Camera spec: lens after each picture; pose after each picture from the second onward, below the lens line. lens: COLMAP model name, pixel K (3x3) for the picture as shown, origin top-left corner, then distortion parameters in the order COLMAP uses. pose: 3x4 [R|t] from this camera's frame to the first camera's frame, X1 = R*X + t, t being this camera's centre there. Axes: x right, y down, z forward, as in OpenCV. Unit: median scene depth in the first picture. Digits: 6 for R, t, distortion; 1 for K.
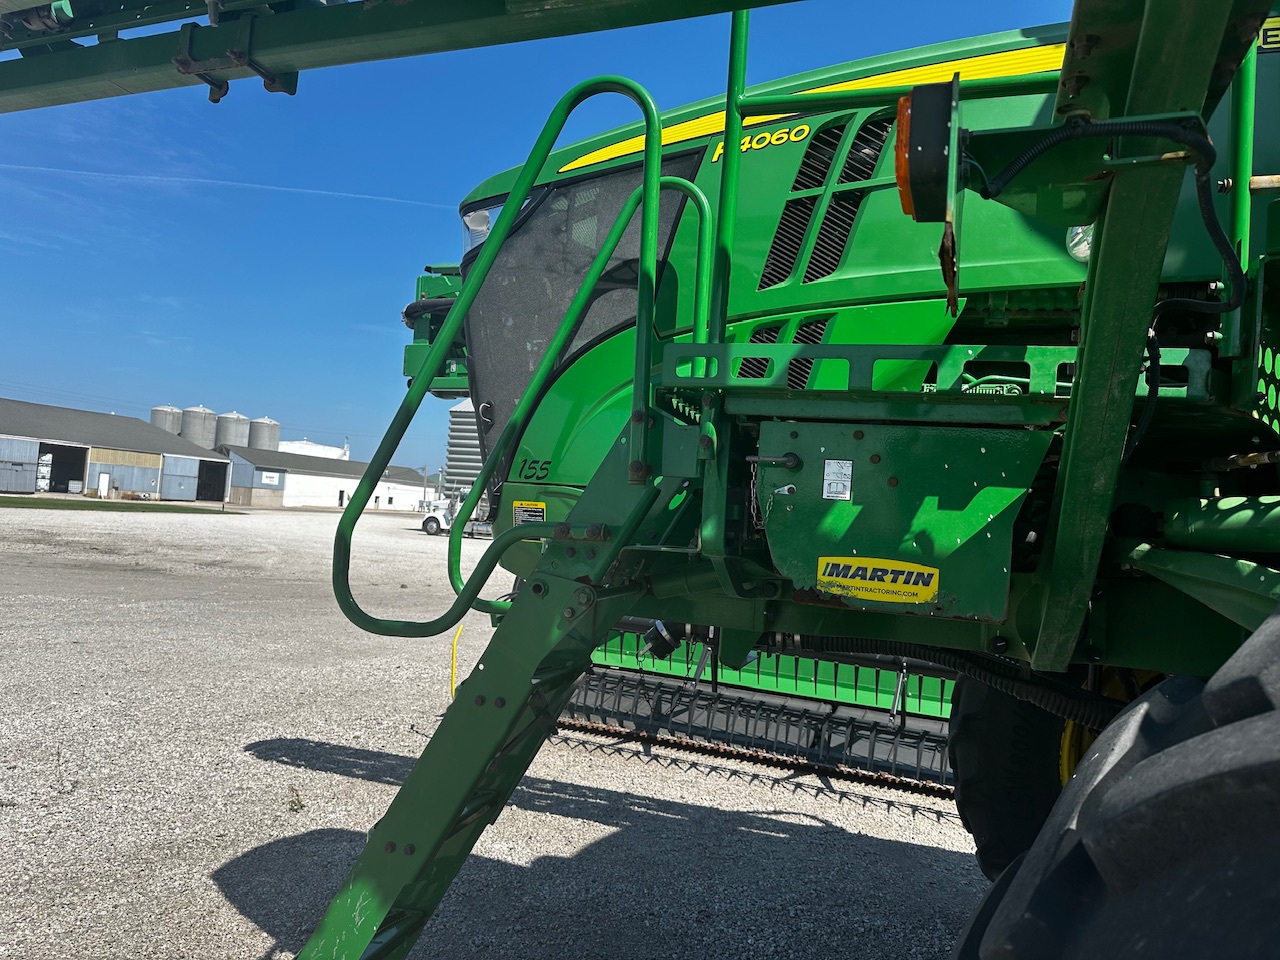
lens RADIAL K [[903.1, 0, 651.4], [0, 903.1, 466.8], [0, 0, 1]] dist [0.066948, -0.082564]
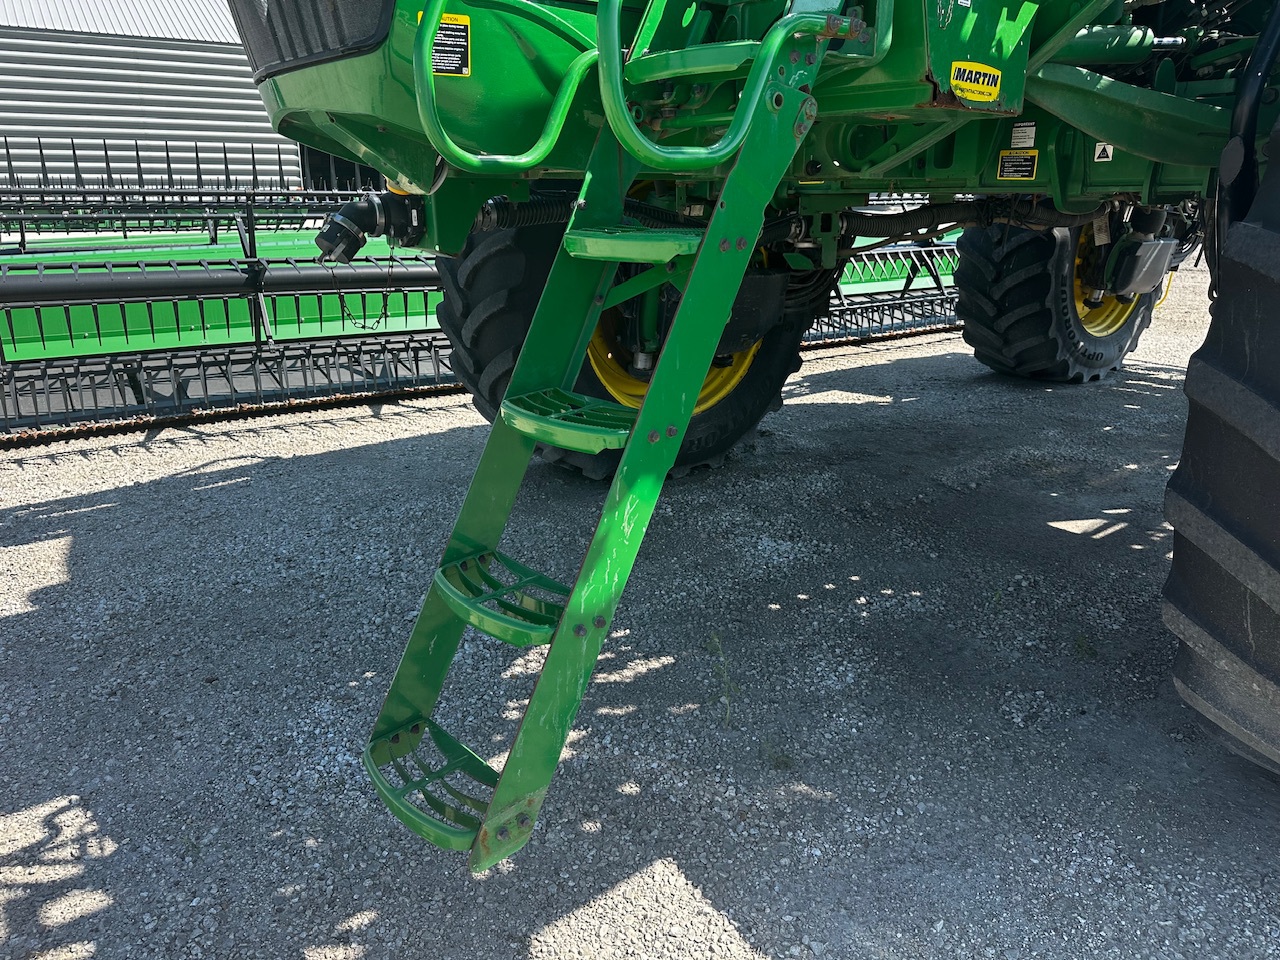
lens RADIAL K [[898.2, 0, 638.1], [0, 898.2, 470.5], [0, 0, 1]] dist [0.145073, -0.240231]
pose [[0.528755, -0.316160, 0.787694, -1.049347], [-0.009365, 0.925807, 0.377881, 0.138502], [-0.848723, -0.207183, 0.486564, 0.649445]]
